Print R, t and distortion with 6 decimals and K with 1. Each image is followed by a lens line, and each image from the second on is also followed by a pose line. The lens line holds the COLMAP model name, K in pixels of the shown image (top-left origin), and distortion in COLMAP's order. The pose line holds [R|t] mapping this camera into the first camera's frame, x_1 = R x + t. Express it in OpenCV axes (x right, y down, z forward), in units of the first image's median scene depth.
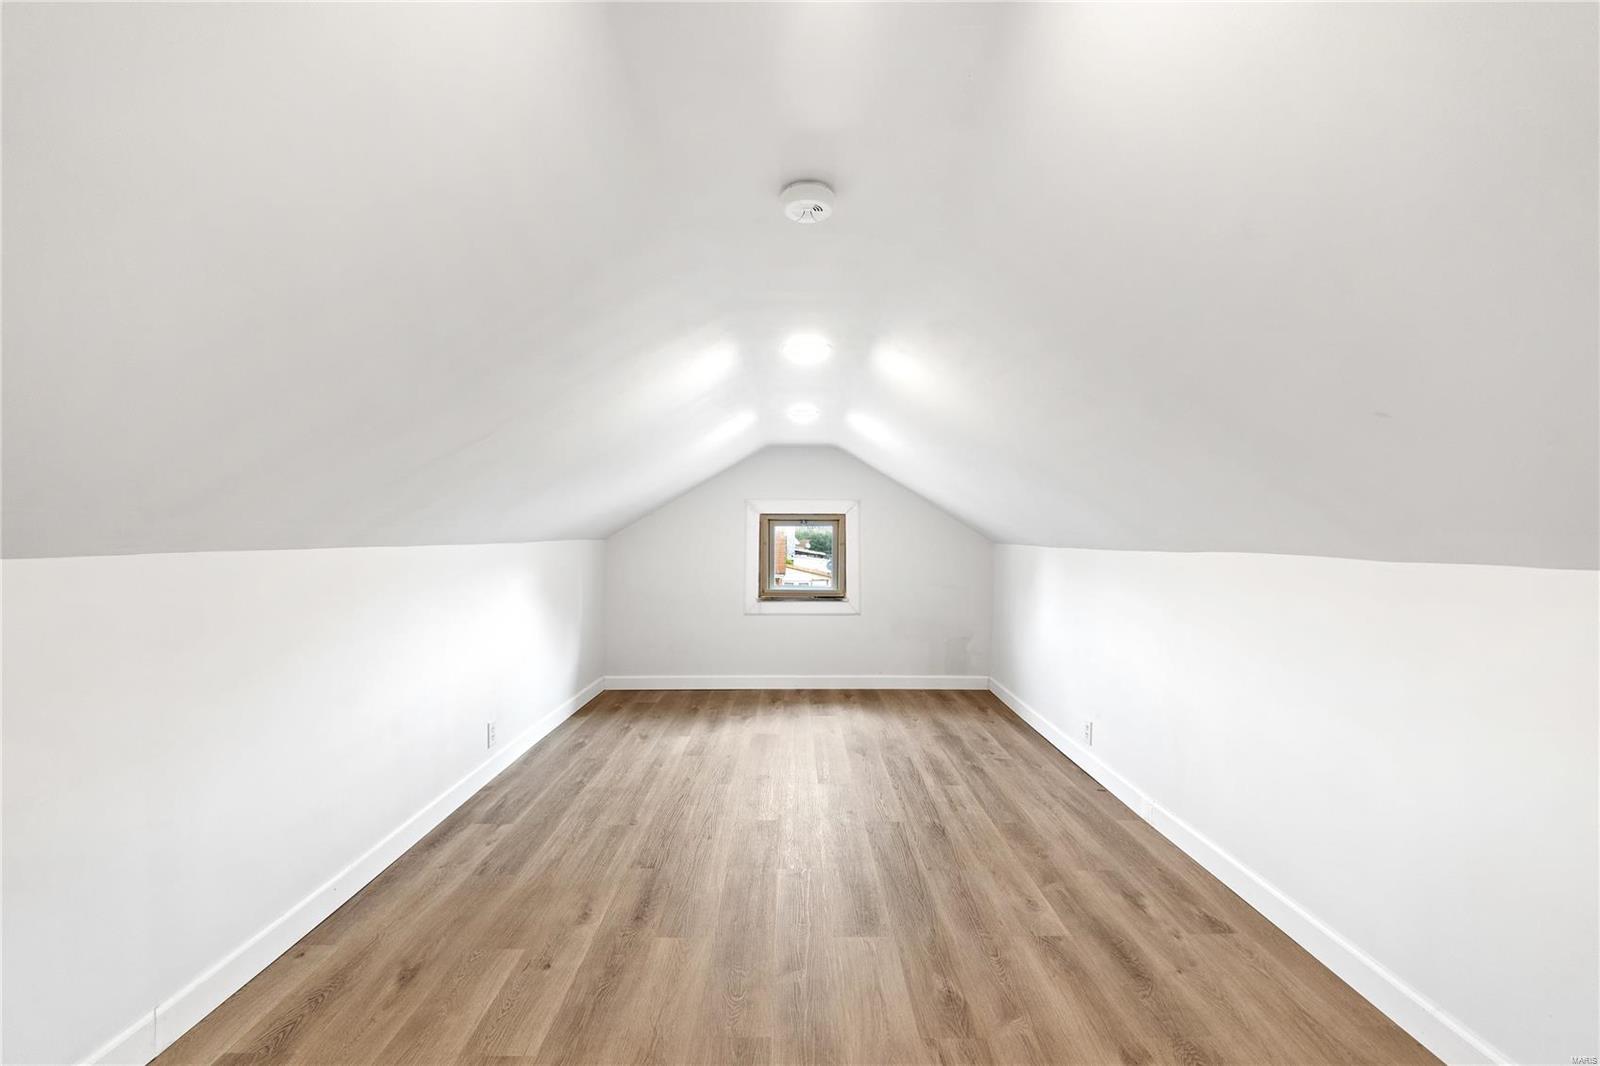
lens RADIAL K [[673.6, 0, 804.7], [0, 673.6, 531.4], [0, 0, 1]] dist [-0.007219, -0.000007]
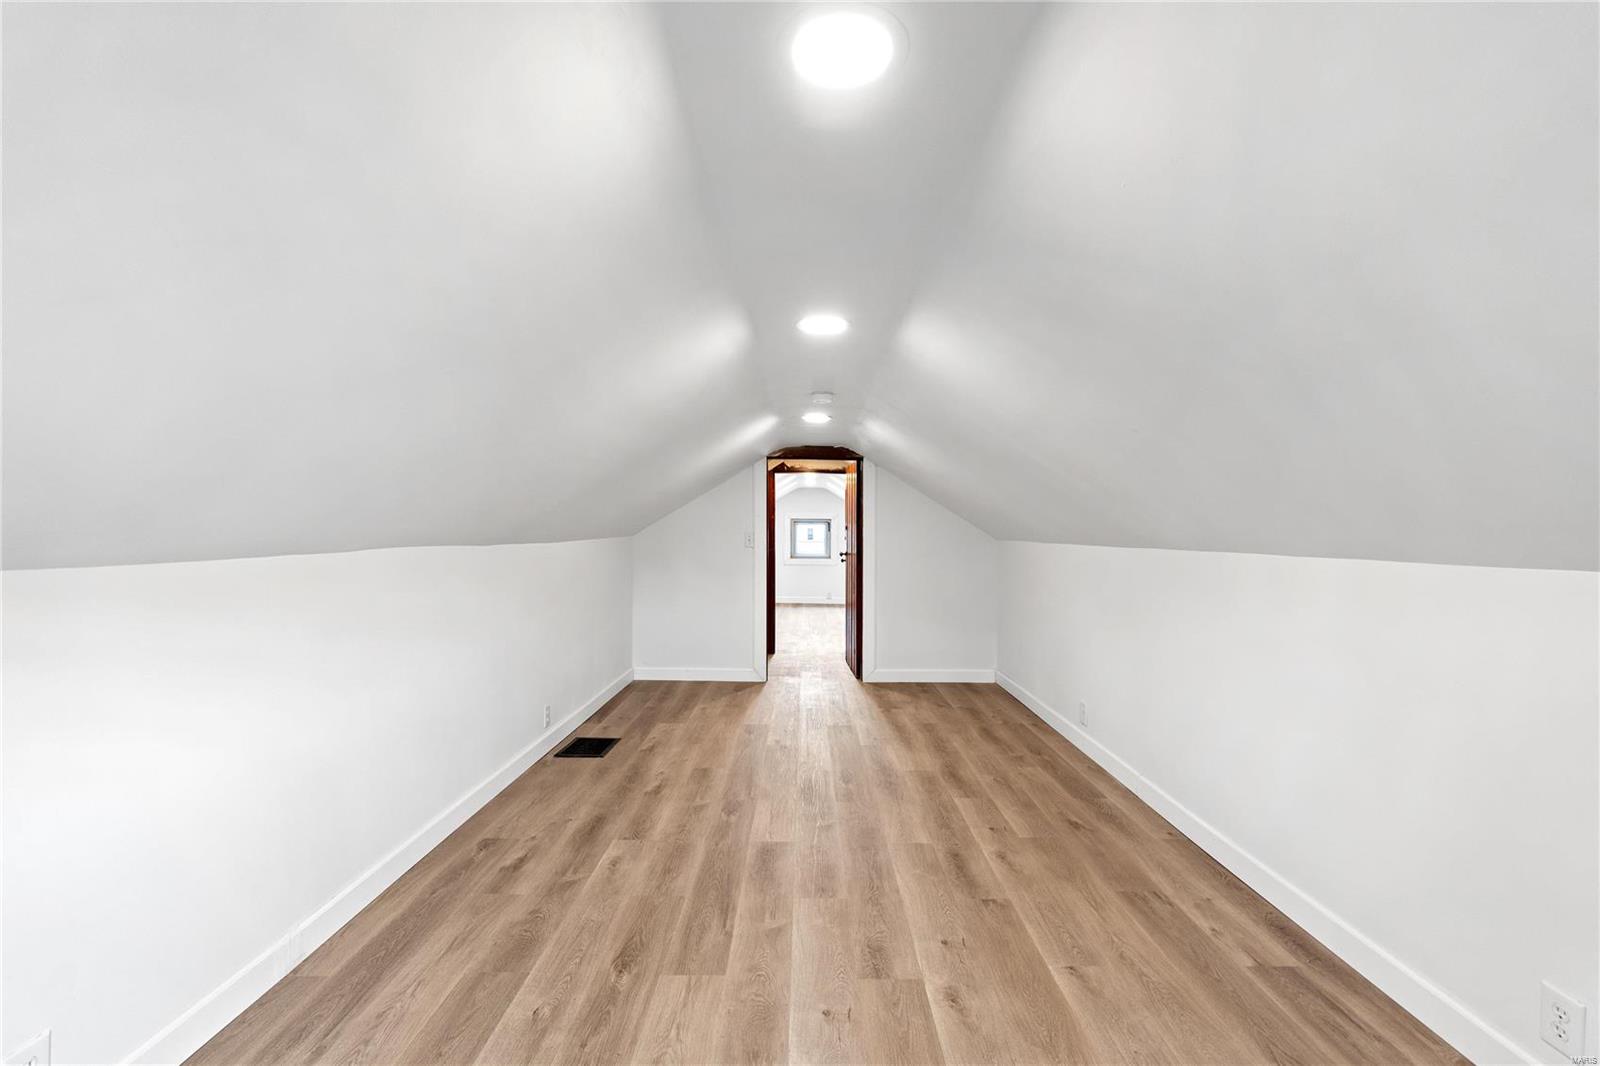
lens RADIAL K [[673.6, 0, 804.7], [0, 673.6, 531.4], [0, 0, 1]] dist [-0.007219, -0.000007]
pose [[-0.999665, -0.014897, 0.021180, 0.006292], [-0.014979, 0.999881, -0.003715, 0.002999], [-0.021122, -0.004031, -0.999769, 2.120551]]
